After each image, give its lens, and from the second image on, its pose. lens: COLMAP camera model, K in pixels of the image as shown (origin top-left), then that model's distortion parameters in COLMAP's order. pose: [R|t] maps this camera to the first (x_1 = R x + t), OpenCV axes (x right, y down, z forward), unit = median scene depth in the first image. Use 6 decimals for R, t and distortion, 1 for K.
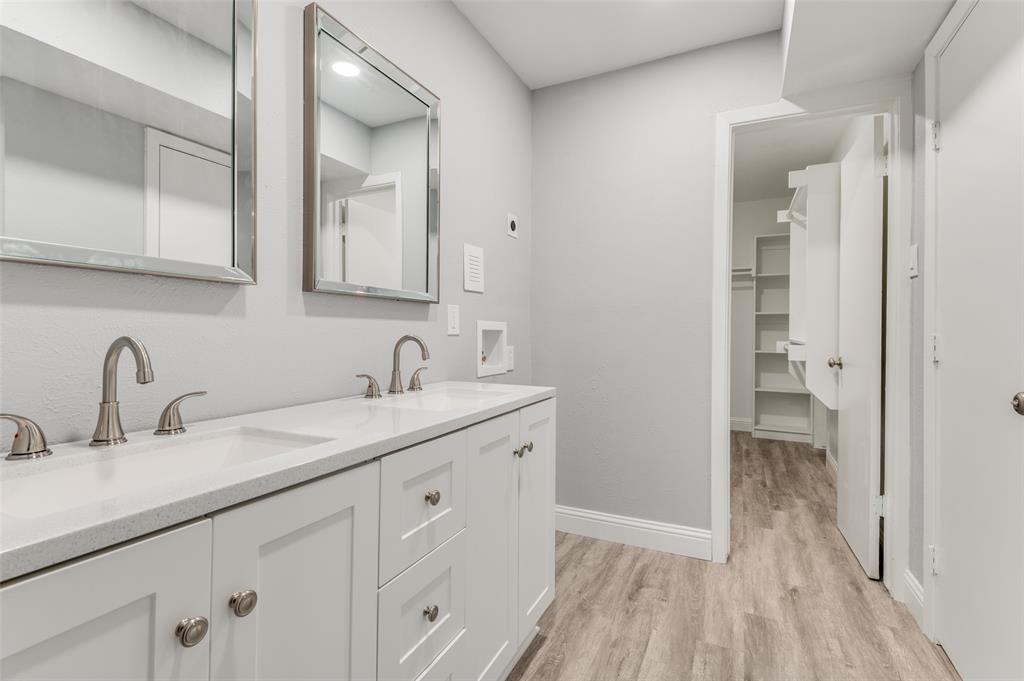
lens RADIAL K [[463.9, 0, 515.2], [0, 463.9, 330.3], [0, 0, 1]] dist [0.034749, -0.022504]
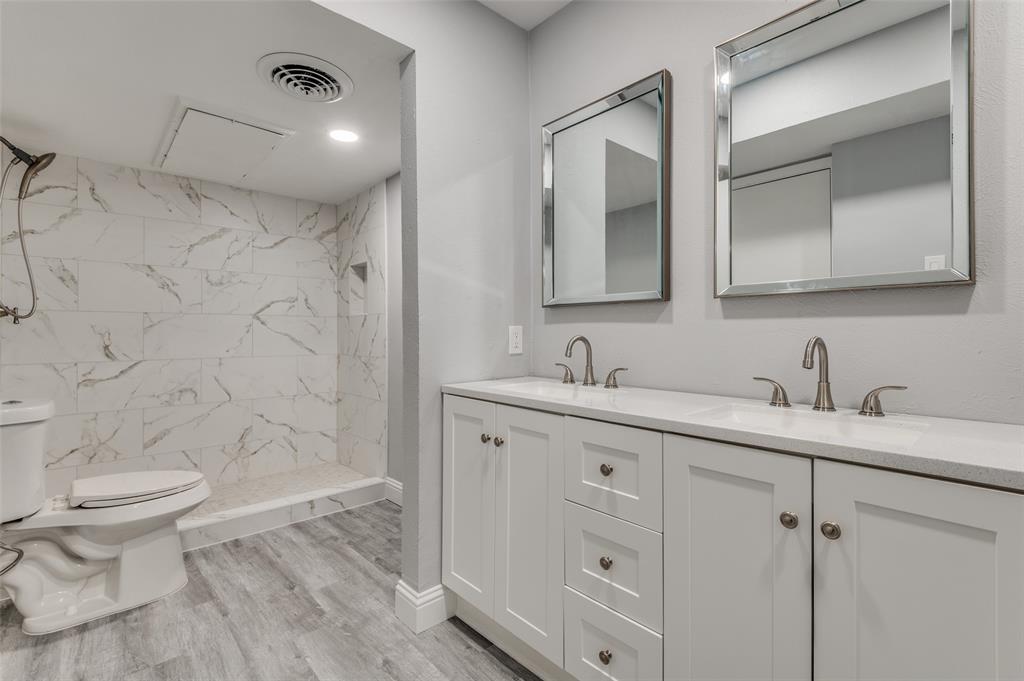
lens RADIAL K [[463.9, 0, 515.2], [0, 463.9, 330.3], [0, 0, 1]] dist [0.034749, -0.022504]
pose [[-0.372090, -0.001035, -0.928196, 1.052312], [0.013956, 0.999880, -0.006709, -0.003645], [0.928092, -0.015450, -0.372031, 1.235092]]
